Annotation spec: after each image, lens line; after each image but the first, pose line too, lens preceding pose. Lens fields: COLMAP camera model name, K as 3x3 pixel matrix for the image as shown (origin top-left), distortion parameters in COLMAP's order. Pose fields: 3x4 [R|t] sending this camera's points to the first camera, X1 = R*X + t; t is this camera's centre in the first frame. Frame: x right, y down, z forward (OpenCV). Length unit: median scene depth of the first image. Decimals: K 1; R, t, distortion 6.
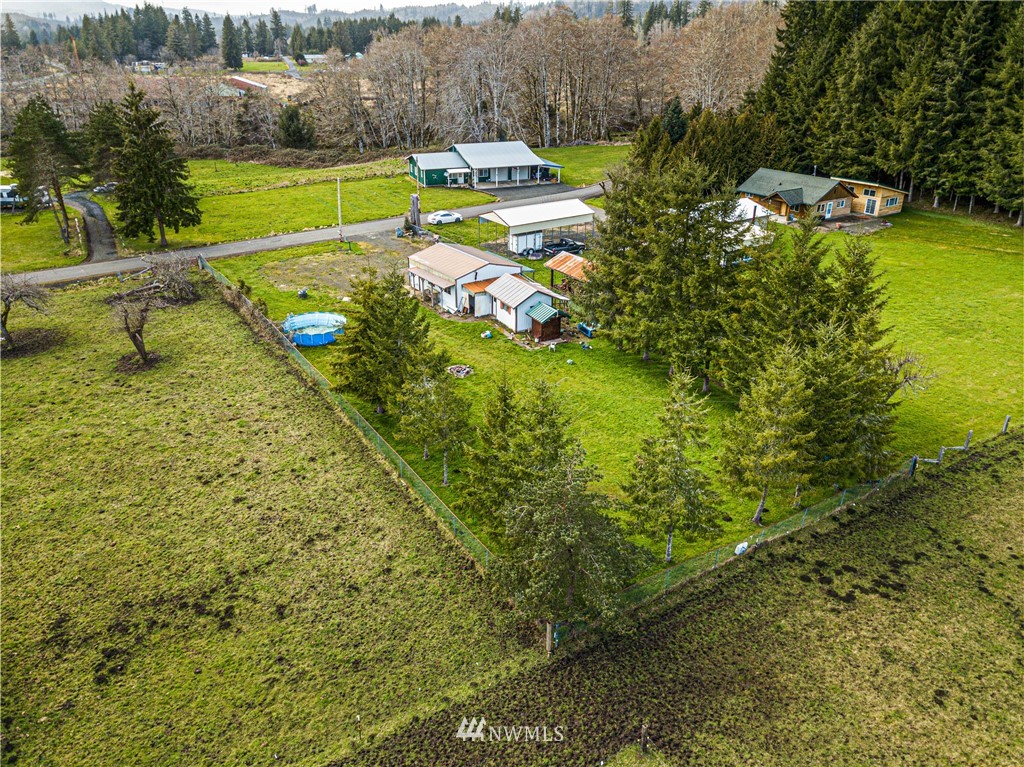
lens RADIAL K [[786.7, 0, 520.5], [0, 786.7, 386.5], [0, 0, 1]] dist [0.068570, -0.065870]
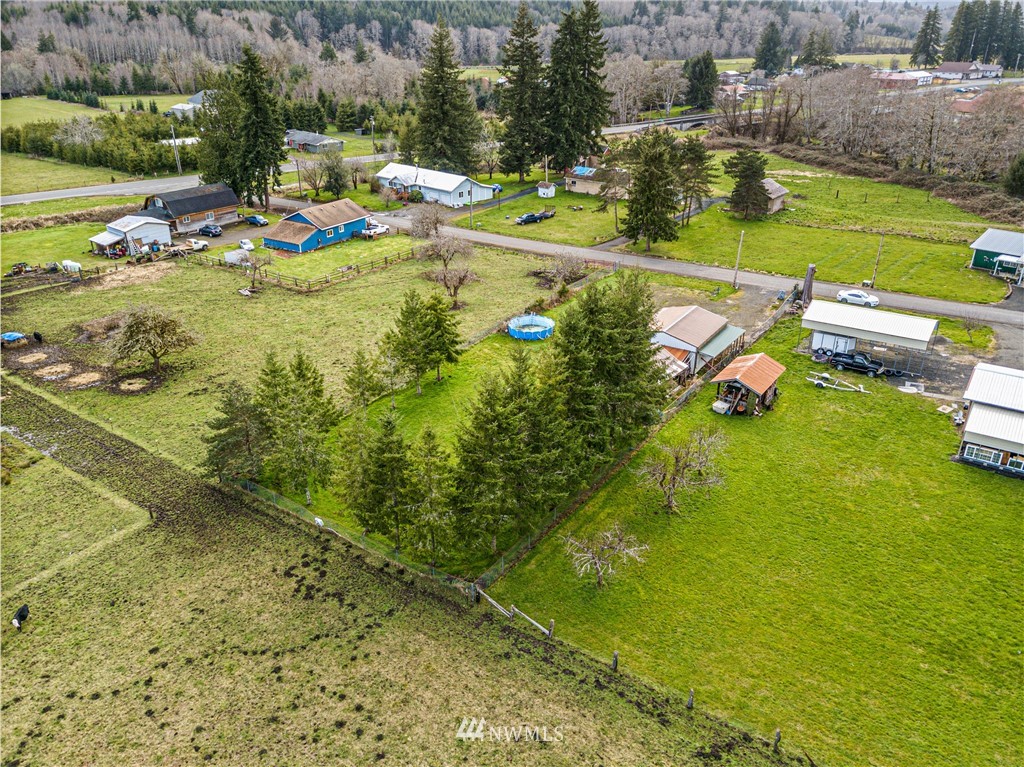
lens RADIAL K [[786.7, 0, 520.5], [0, 786.7, 386.5], [0, 0, 1]] dist [0.068570, -0.065870]
pose [[0.387420, 0.403323, -0.828997, 1.562686], [-0.380605, 0.888987, 0.254639, -0.549291], [0.839670, 0.216868, 0.497919, 0.521341]]
